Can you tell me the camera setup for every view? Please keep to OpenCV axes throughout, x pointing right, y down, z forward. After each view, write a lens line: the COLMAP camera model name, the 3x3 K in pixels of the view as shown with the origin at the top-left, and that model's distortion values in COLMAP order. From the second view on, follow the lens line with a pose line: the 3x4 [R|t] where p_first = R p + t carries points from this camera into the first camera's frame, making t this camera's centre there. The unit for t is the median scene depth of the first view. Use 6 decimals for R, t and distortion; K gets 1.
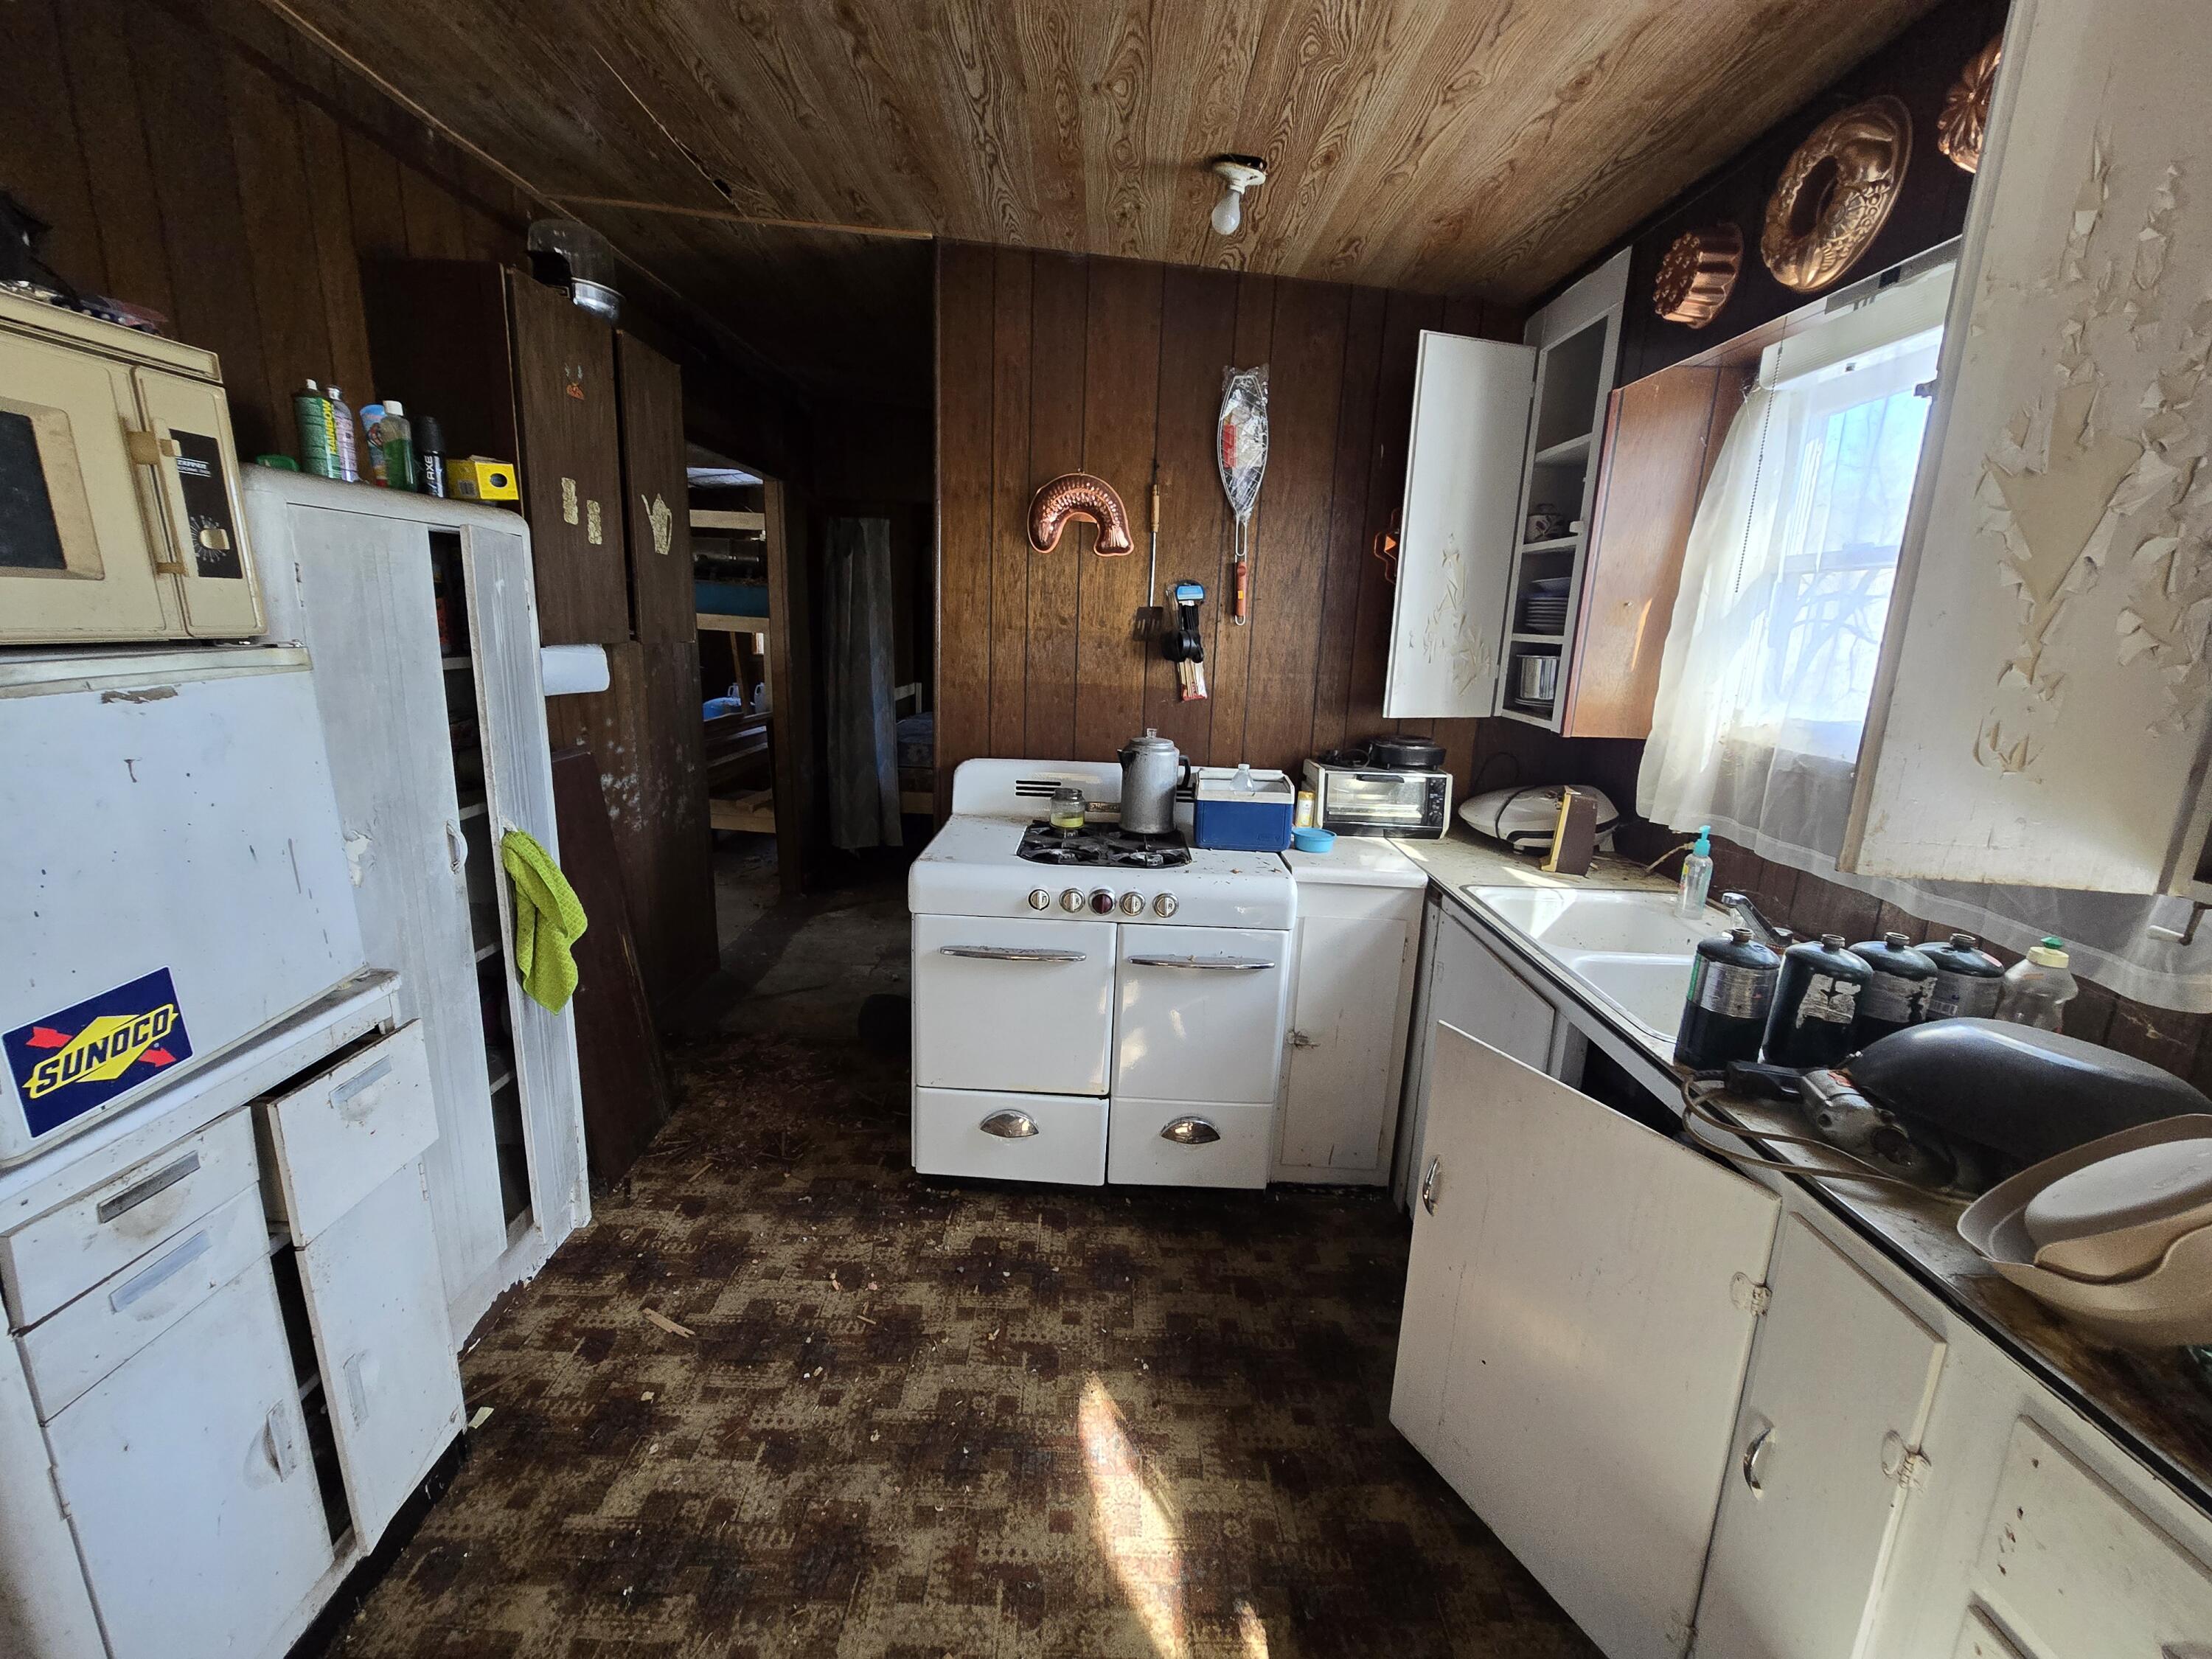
lens RADIAL K [[908.3, 0, 1099.7], [0, 908.3, 814.3], [0, 0, 1]] dist [-0.000849, 0.000317]
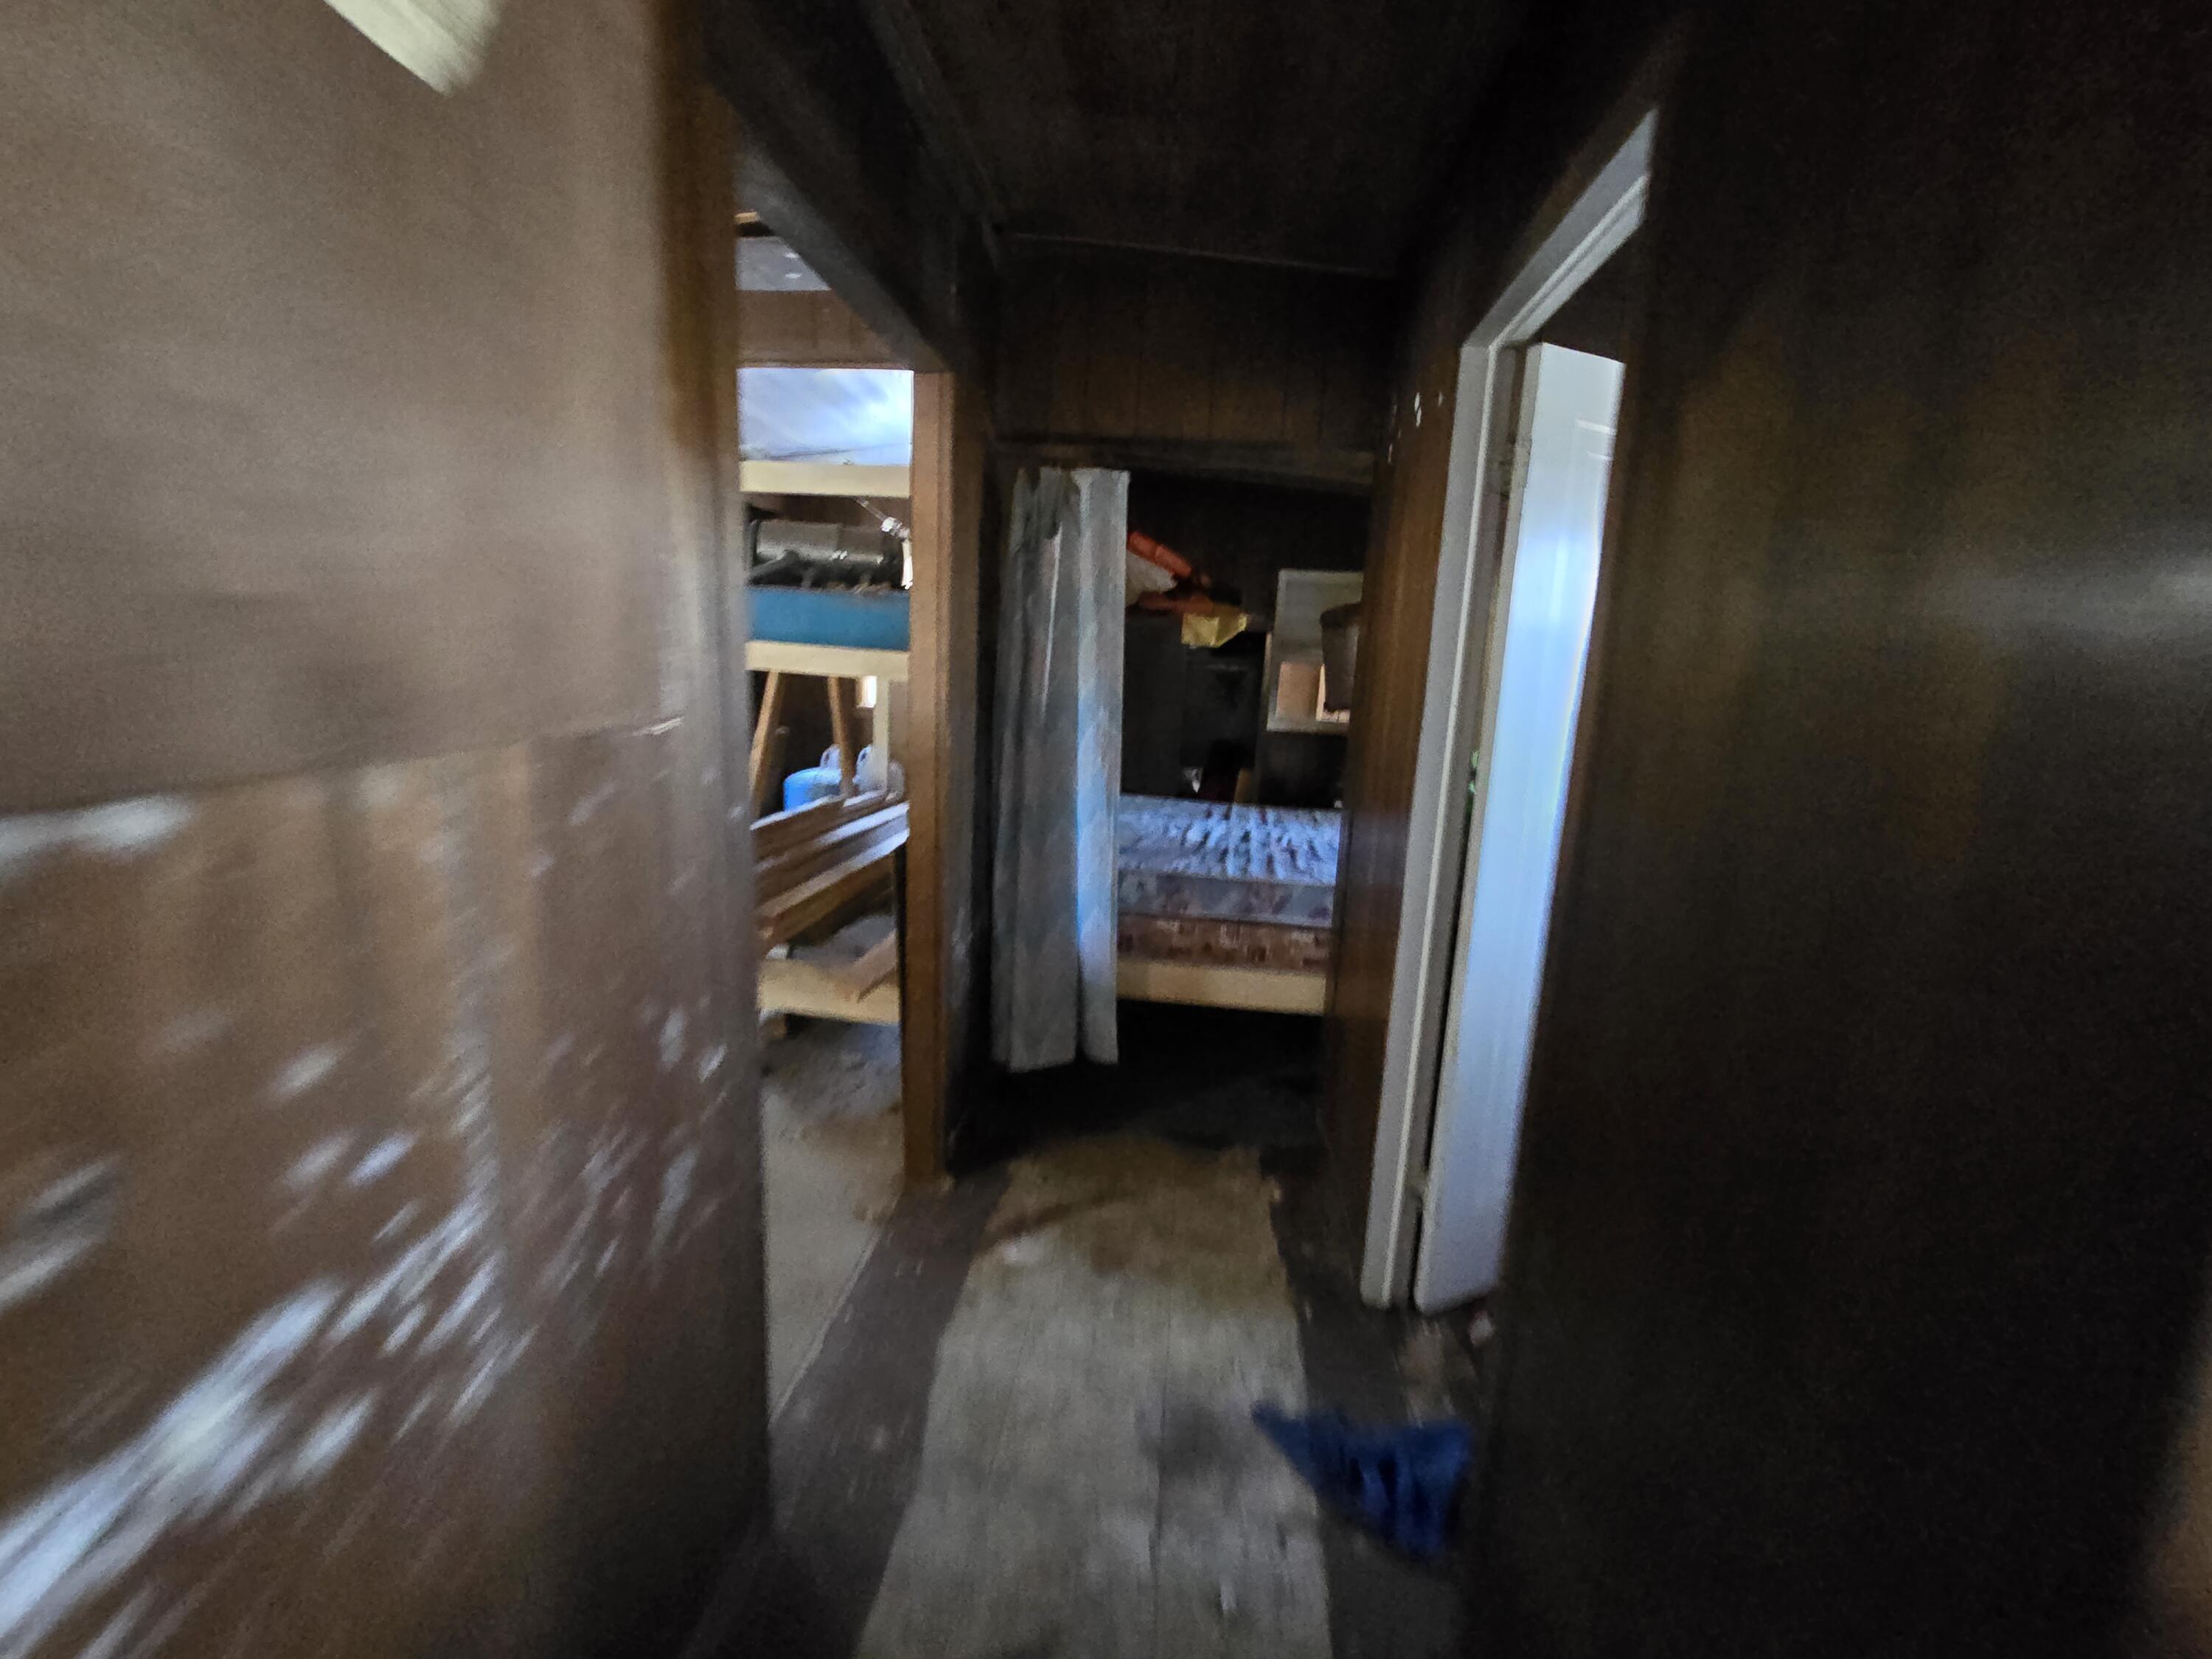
lens RADIAL K [[899.5, 0, 1113.5], [0, 899.5, 824.9], [0, 0, 1]] dist [0.001085, 0.000164]
pose [[0.997021, 0.027808, -0.071938, -0.194456], [-0.030389, 0.998924, -0.035032, -0.096152], [0.070887, 0.037114, 0.996794, 0.471232]]
